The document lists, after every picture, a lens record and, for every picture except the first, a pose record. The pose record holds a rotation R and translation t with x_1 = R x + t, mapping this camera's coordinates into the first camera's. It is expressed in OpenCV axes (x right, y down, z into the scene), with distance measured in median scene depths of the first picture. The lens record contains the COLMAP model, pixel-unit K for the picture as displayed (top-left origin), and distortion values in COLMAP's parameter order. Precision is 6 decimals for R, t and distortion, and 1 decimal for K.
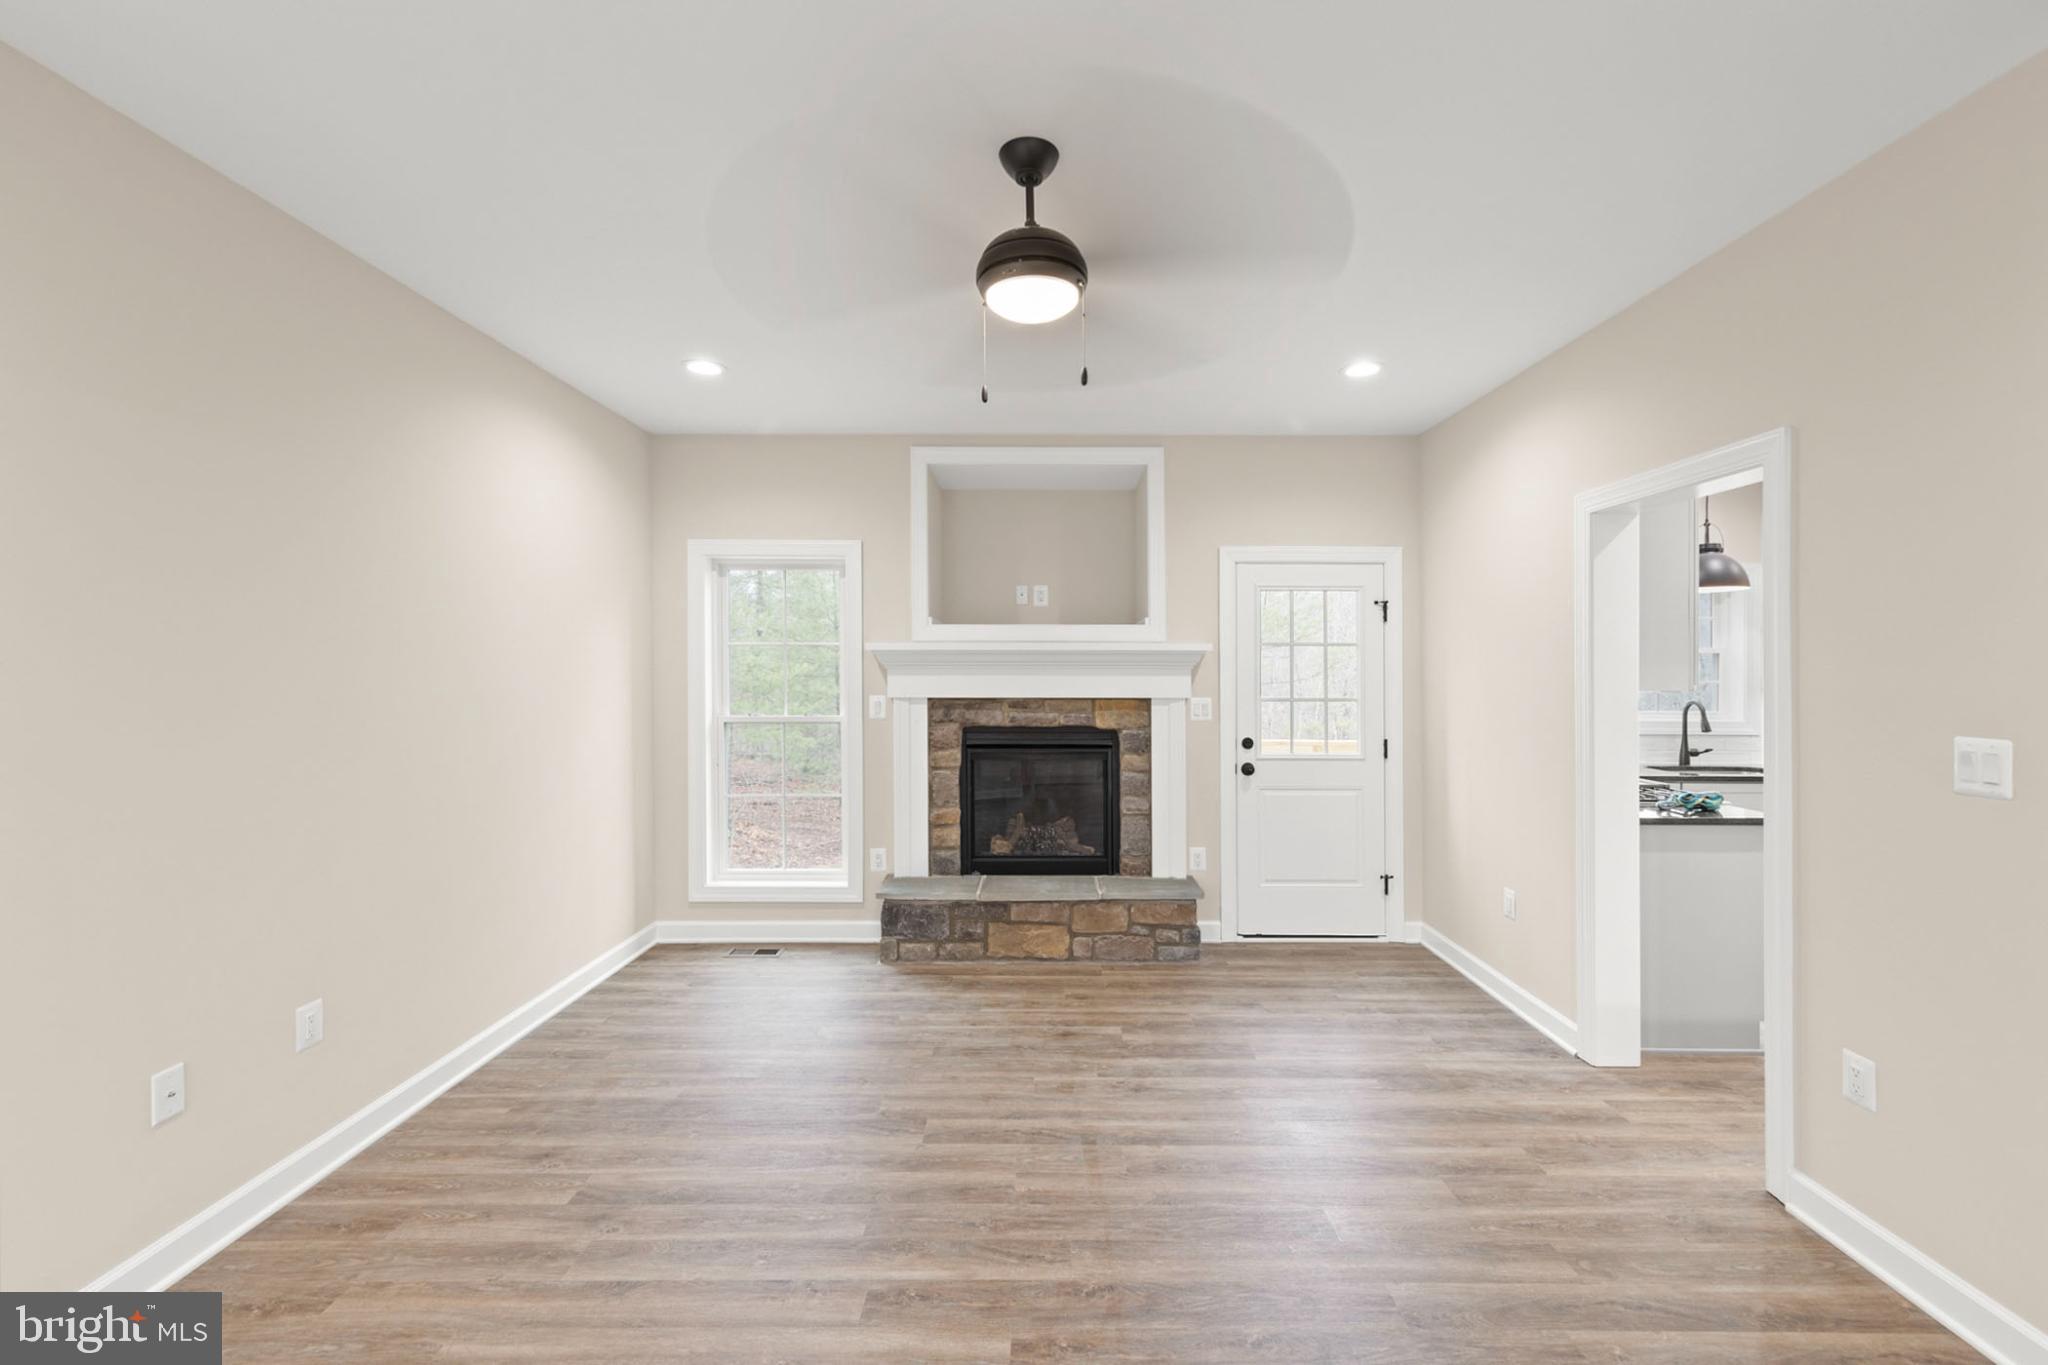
lens RADIAL K [[869.2, 0, 1034.3], [0, 869.2, 668.0], [0, 0, 1]] dist [0.003157, 0.000035]
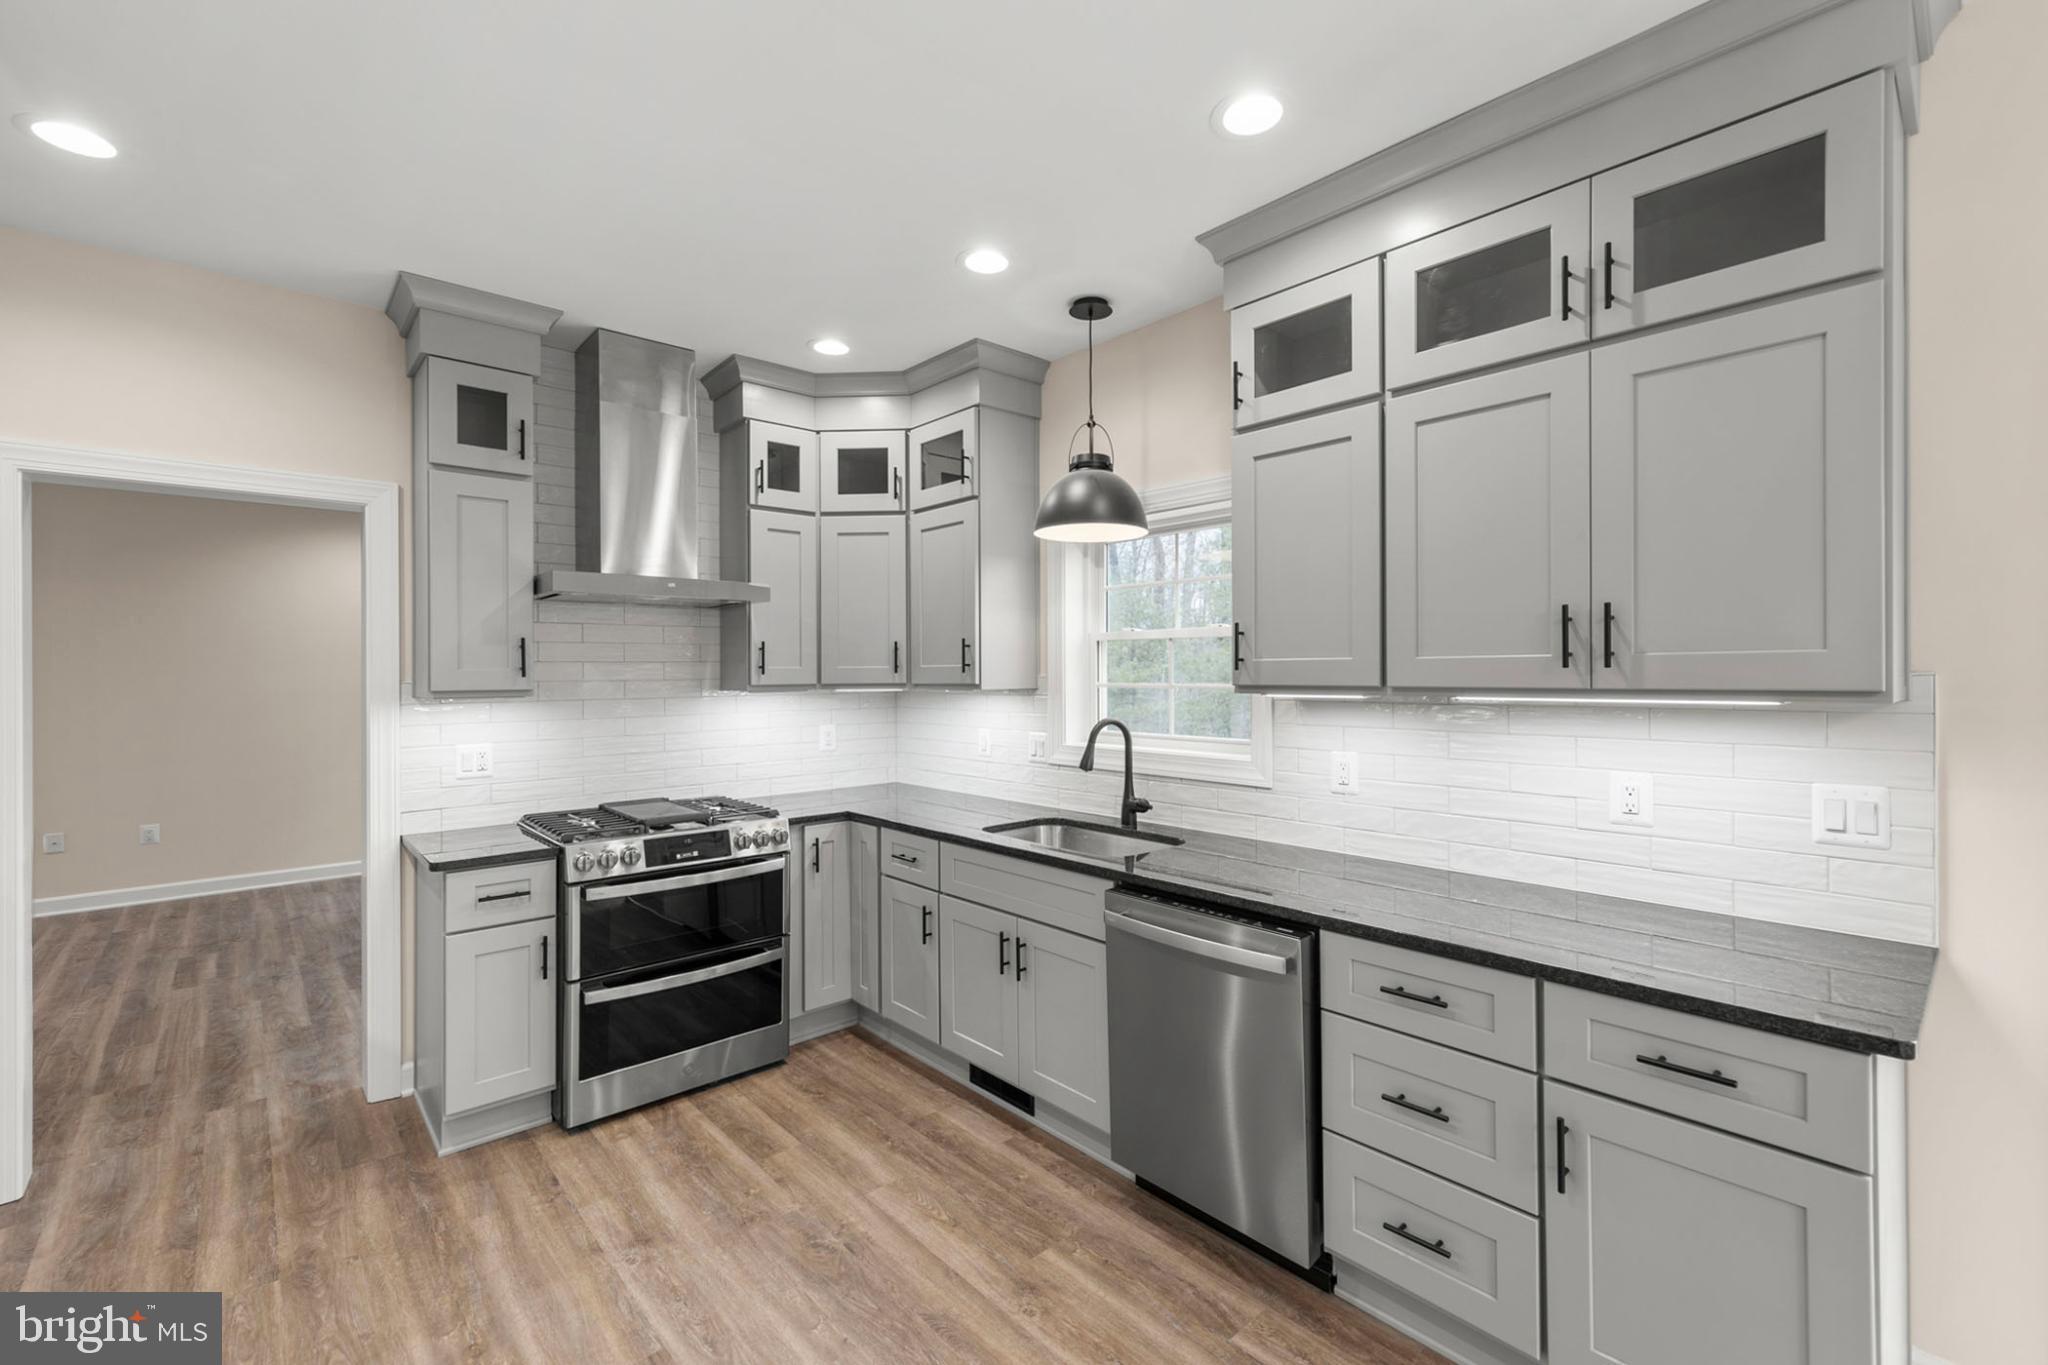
lens RADIAL K [[859.1, 0, 1024.3], [0, 859.1, 668.5], [0, 0, 1]] dist [0.005068, -0.000010]
pose [[0.683013, -0.007080, -0.730372, 1.340831], [0.010155, 0.999948, -0.000197, 0.004059], [0.730335, -0.007283, 0.683050, 0.646535]]
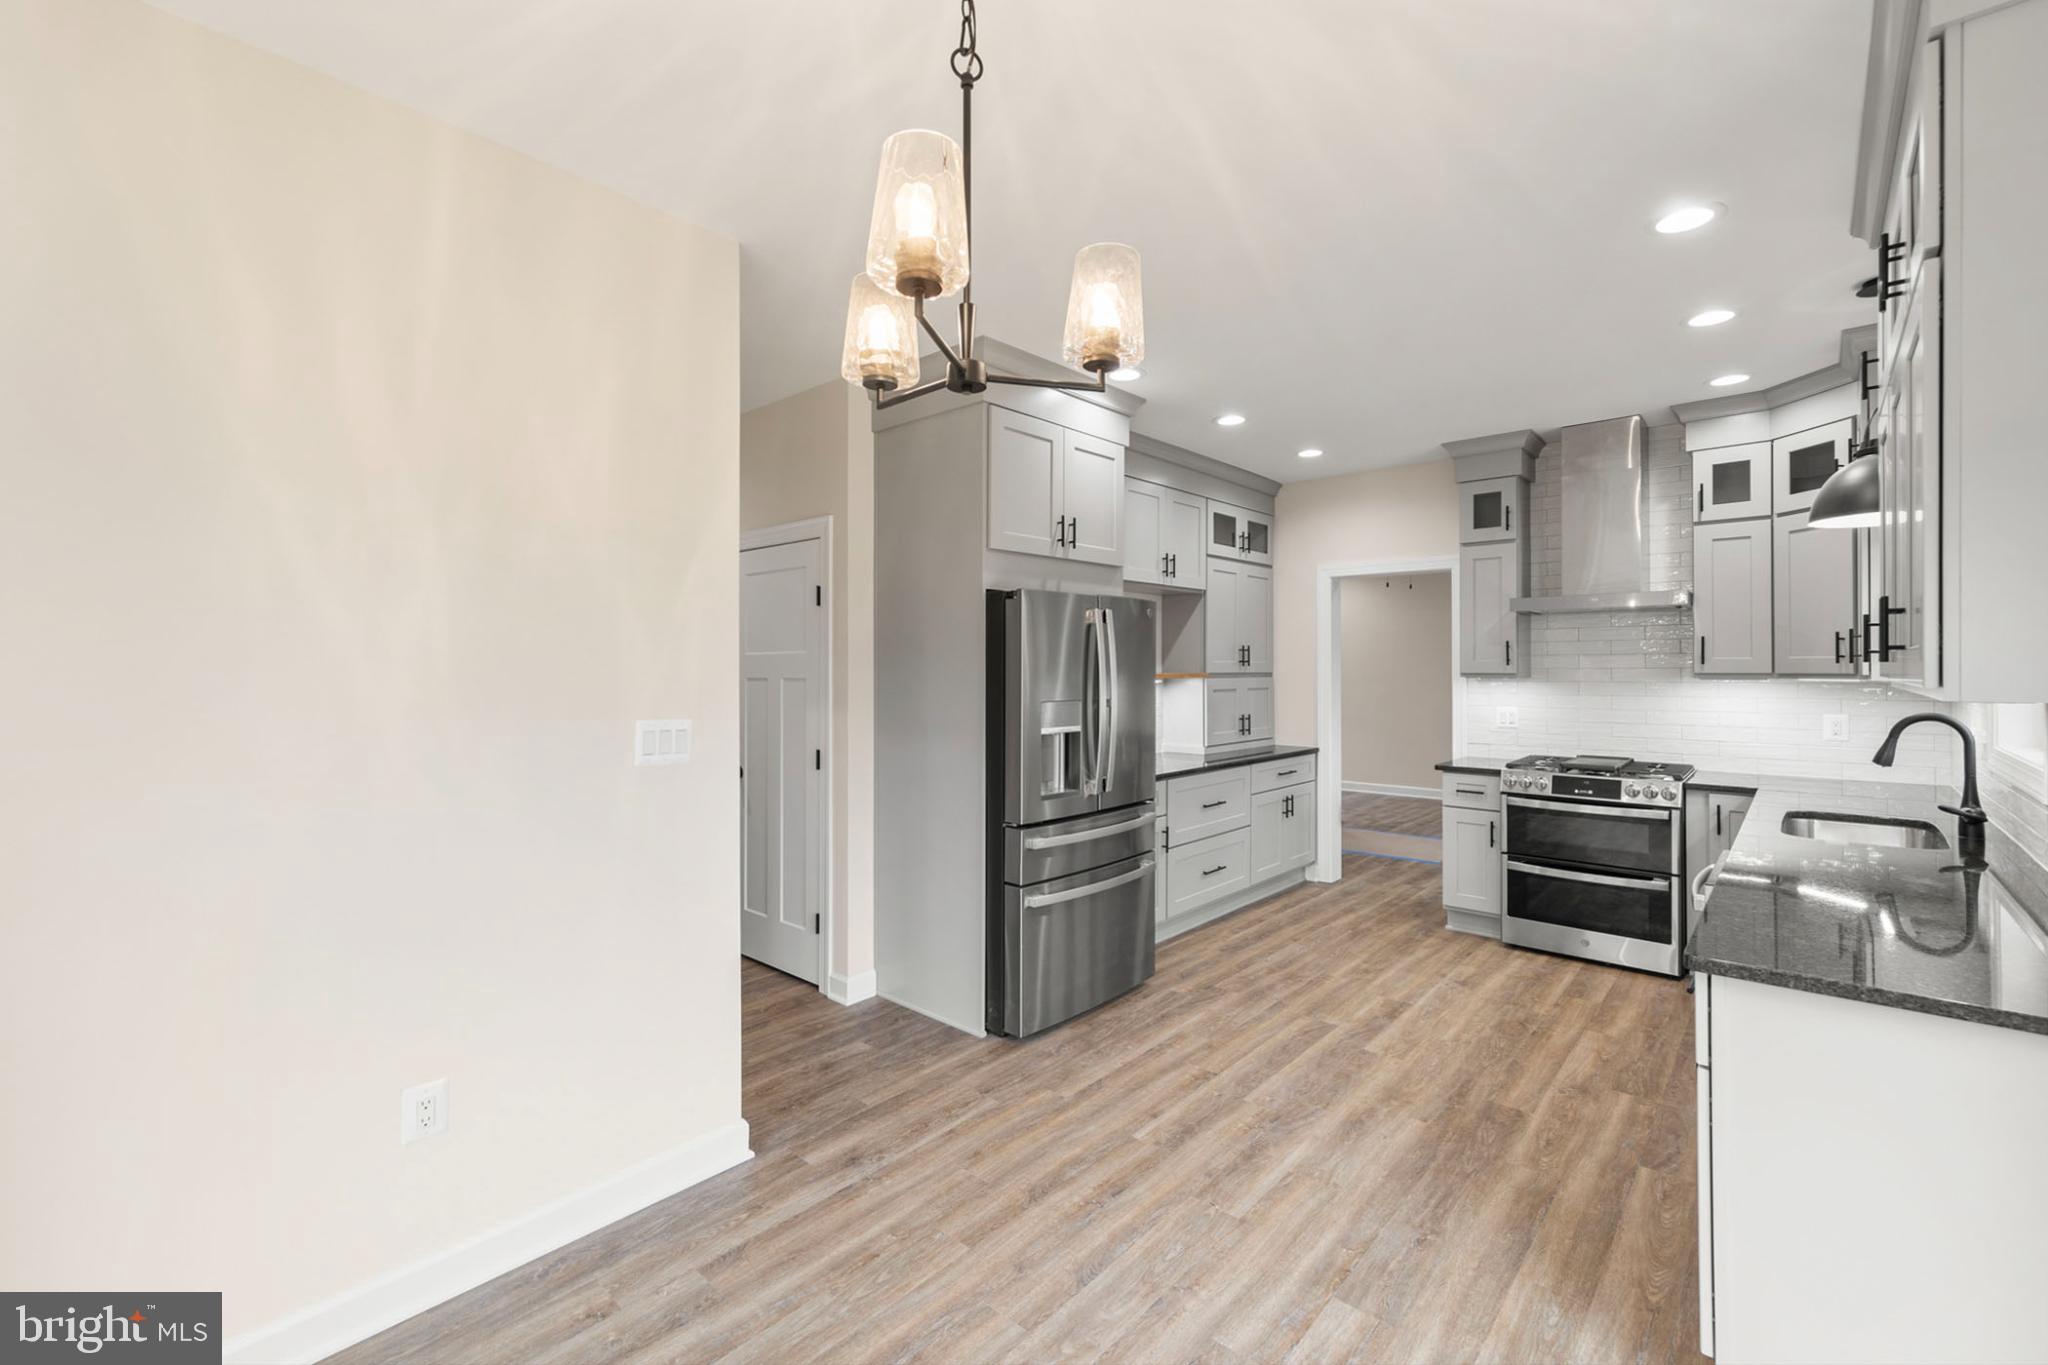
lens RADIAL K [[875.7, 0, 1046.3], [0, 875.7, 666.3], [0, 0, 1]] dist [-0.000444, -0.000135]
pose [[-0.649203, 0.002095, -0.760612, 1.788896], [0.007724, 0.999963, -0.003839, 0.006906], [0.760576, -0.008367, -0.649195, 1.088836]]
